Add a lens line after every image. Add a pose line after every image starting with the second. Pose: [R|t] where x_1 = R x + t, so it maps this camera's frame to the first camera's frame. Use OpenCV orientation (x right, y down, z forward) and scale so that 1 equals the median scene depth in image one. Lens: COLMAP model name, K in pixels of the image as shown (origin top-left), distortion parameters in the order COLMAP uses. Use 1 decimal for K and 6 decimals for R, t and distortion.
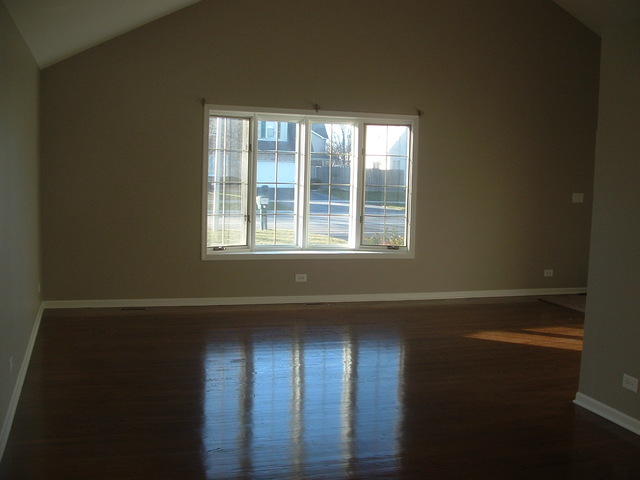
lens RADIAL K [[759.4, 0, 317.4], [0, 759.4, 238.5], [0, 0, 1]] dist [-0.178267, 0.000000]
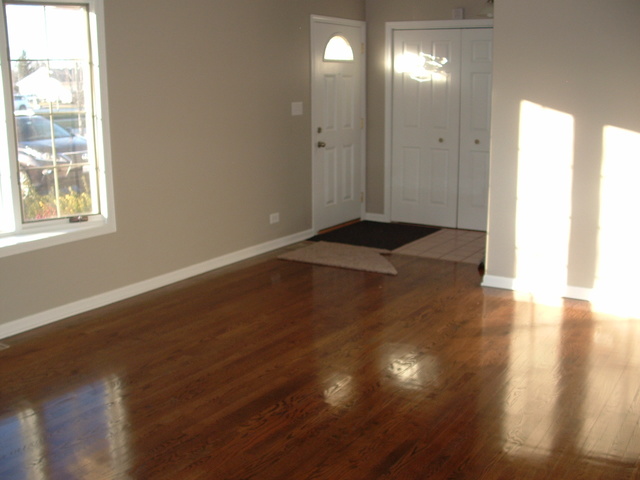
lens RADIAL K [[759.4, 0, 321.1], [0, 759.4, 241.3], [0, 0, 1]] dist [-0.178267, 0.000000]
pose [[0.751063, -0.170388, 0.637865, -0.131432], [0.088757, 0.983413, 0.158184, -0.046064], [-0.654237, -0.062191, 0.753728, 0.465378]]
